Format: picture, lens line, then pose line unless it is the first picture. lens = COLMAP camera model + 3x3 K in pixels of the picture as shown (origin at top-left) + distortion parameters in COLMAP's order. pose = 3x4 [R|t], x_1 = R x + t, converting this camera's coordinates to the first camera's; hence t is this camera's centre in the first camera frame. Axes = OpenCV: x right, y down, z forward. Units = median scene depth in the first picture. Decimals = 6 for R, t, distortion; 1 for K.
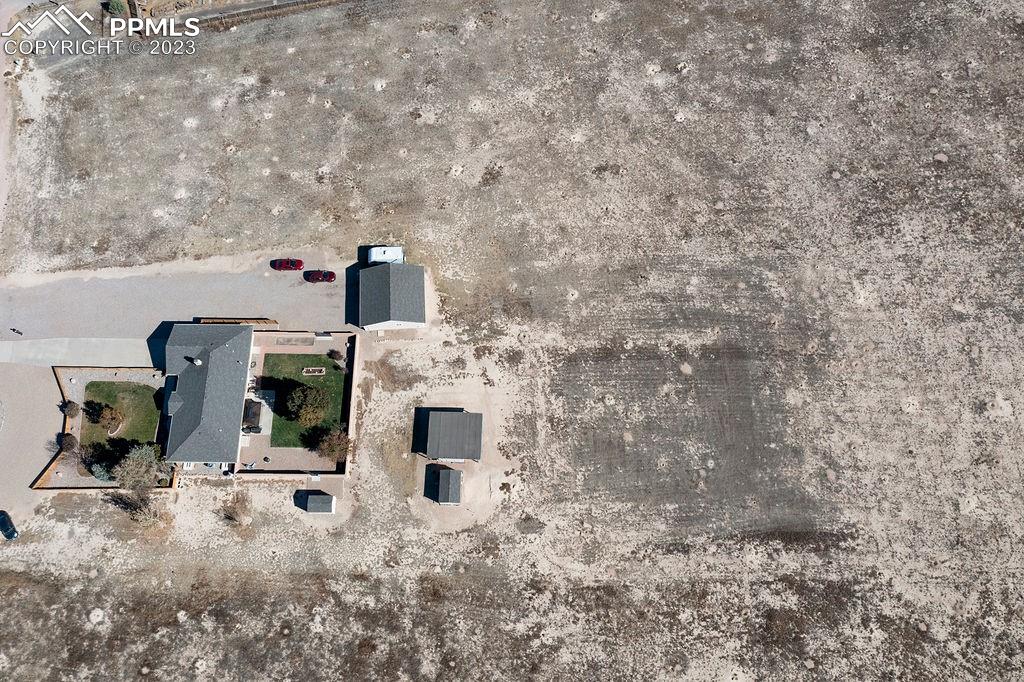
lens RADIAL K [[856.4, 0, 512.0], [0, 856.4, 341.0], [0, 0, 1]] dist [-0.005773, 0.002885]
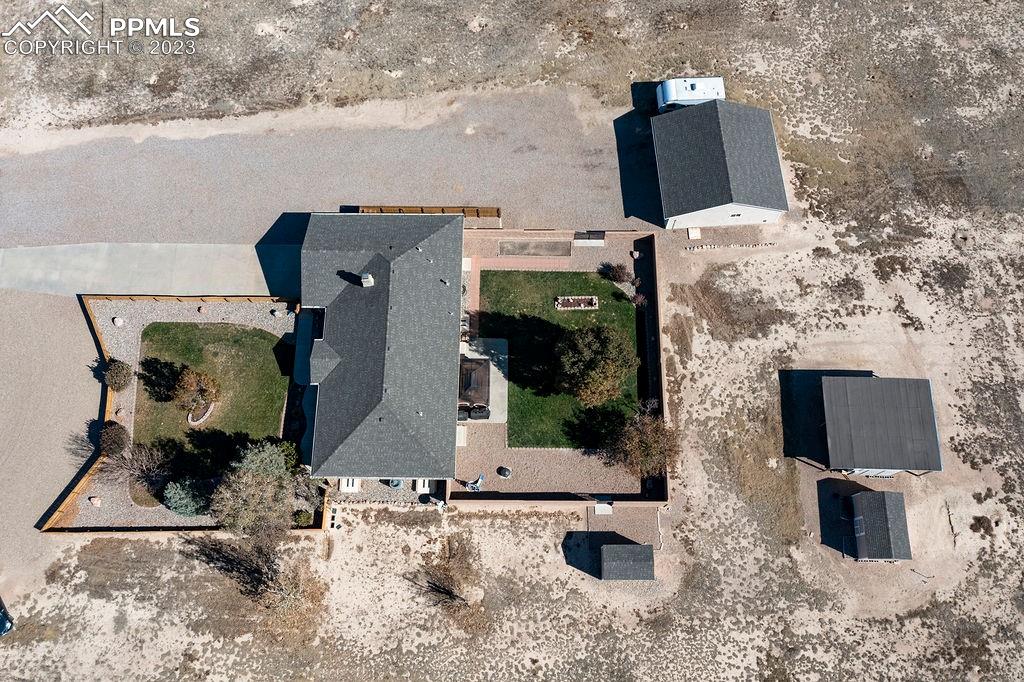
lens RADIAL K [[856.4, 0, 512.0], [0, 856.4, 341.0], [0, 0, 1]] dist [-0.005773, 0.002885]
pose [[0.999991, -0.001550, 0.003938, -0.276178], [0.001556, 0.999998, -0.001477, 0.060103], [-0.003936, 0.001483, 0.999991, 0.478824]]
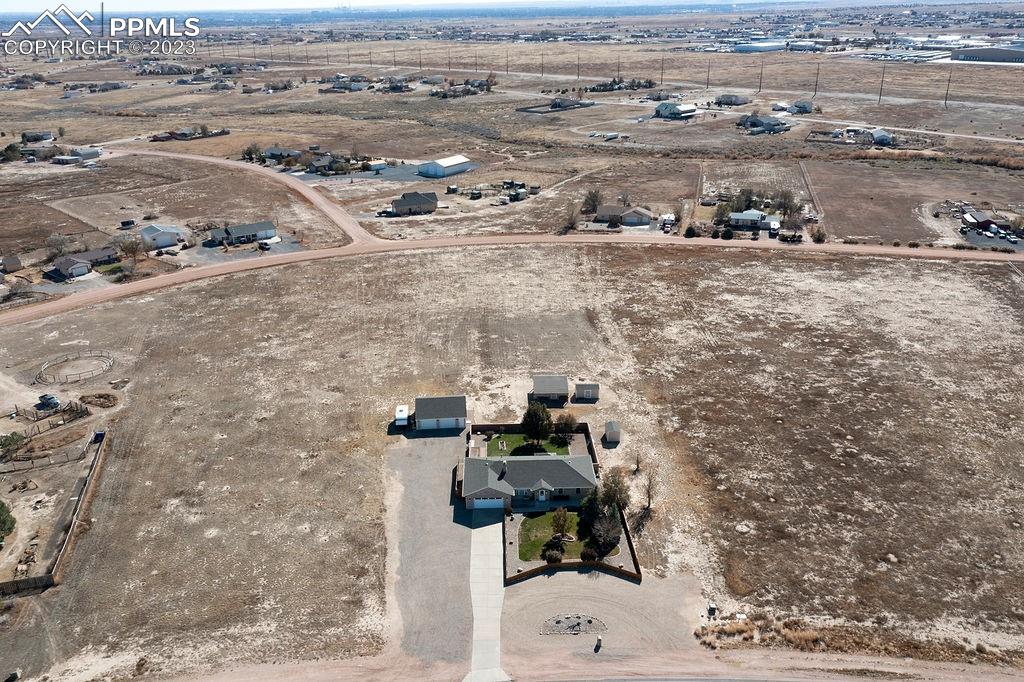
lens RADIAL K [[856.4, 0, 512.0], [0, 856.4, 341.0], [0, 0, 1]] dist [-0.005773, 0.002885]
pose [[-0.038039, -0.352029, 0.935216, -1.296772], [0.943341, 0.296079, 0.149818, -0.173294], [-0.329638, 0.887926, 0.320821, 0.494164]]
